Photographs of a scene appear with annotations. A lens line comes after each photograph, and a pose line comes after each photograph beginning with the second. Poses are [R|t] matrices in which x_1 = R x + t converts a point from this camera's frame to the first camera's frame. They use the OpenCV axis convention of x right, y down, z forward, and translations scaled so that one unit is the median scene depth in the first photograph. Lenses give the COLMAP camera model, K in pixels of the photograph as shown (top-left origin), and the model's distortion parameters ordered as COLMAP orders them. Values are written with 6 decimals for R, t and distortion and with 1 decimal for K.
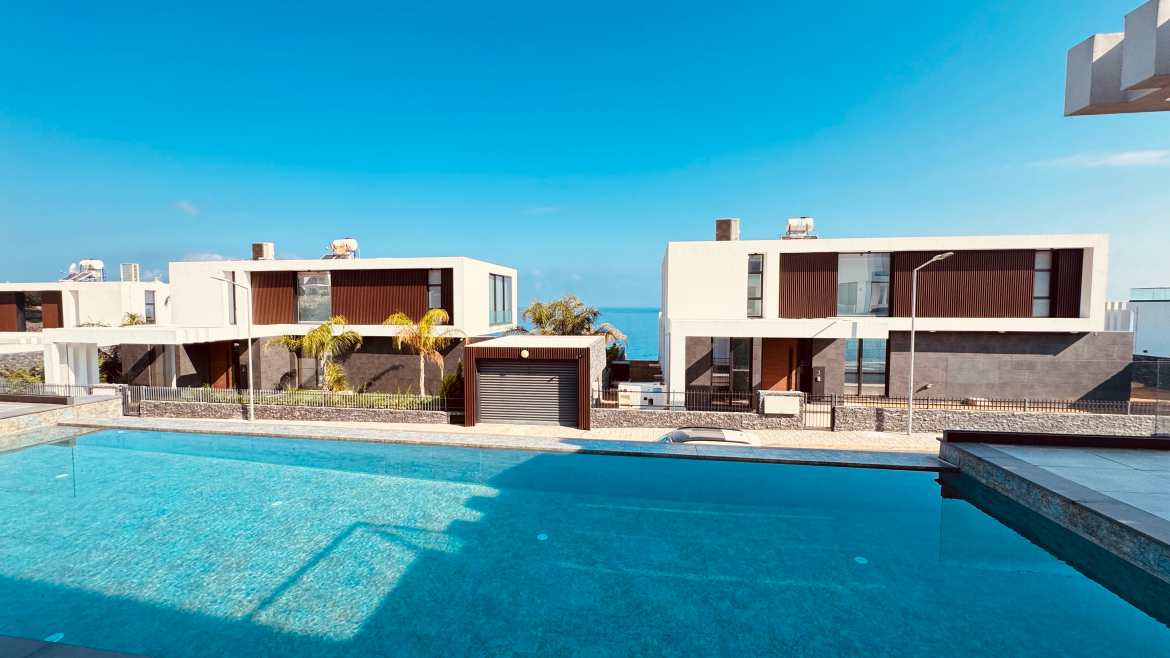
lens RADIAL K [[470.1, 0, 585.0], [0, 470.1, 329.0], [0, 0, 1]] dist [-0.000006, 0.000362]
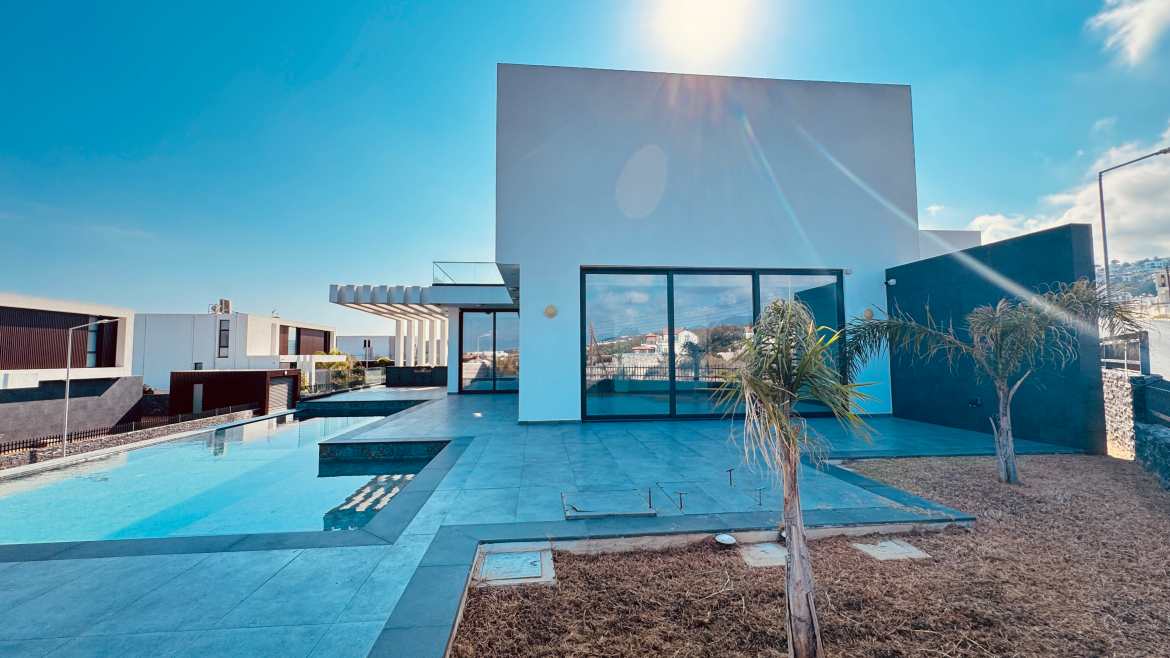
lens RADIAL K [[470.1, 0, 585.0], [0, 470.1, 329.0], [0, 0, 1]] dist [-0.000006, 0.000362]
pose [[-0.243898, 0.058367, 0.968043, -0.624744], [0.056808, 0.997333, -0.045820, 0.005980], [-0.968136, 0.043817, -0.246563, -0.001589]]
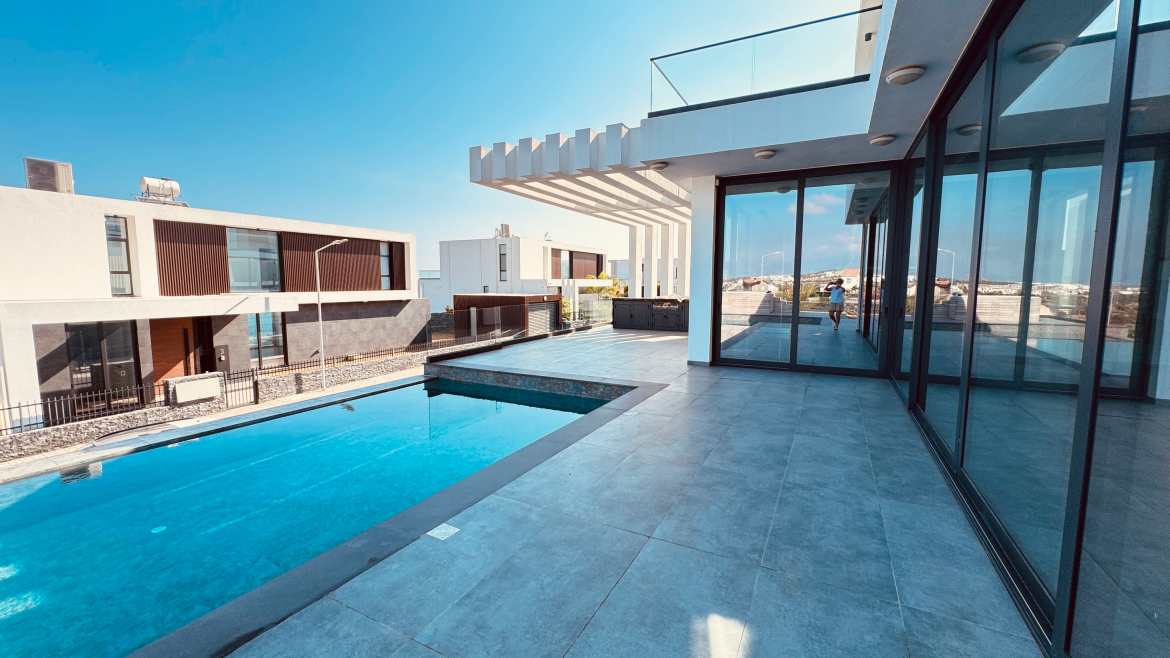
lens RADIAL K [[470.1, 0, 585.0], [0, 470.1, 329.0], [0, 0, 1]] dist [-0.000006, 0.000362]
pose [[0.331589, -0.094153, 0.938714, -0.152404], [0.047020, 0.995420, 0.083232, 0.002111], [-0.942251, 0.016540, 0.334498, -0.017690]]
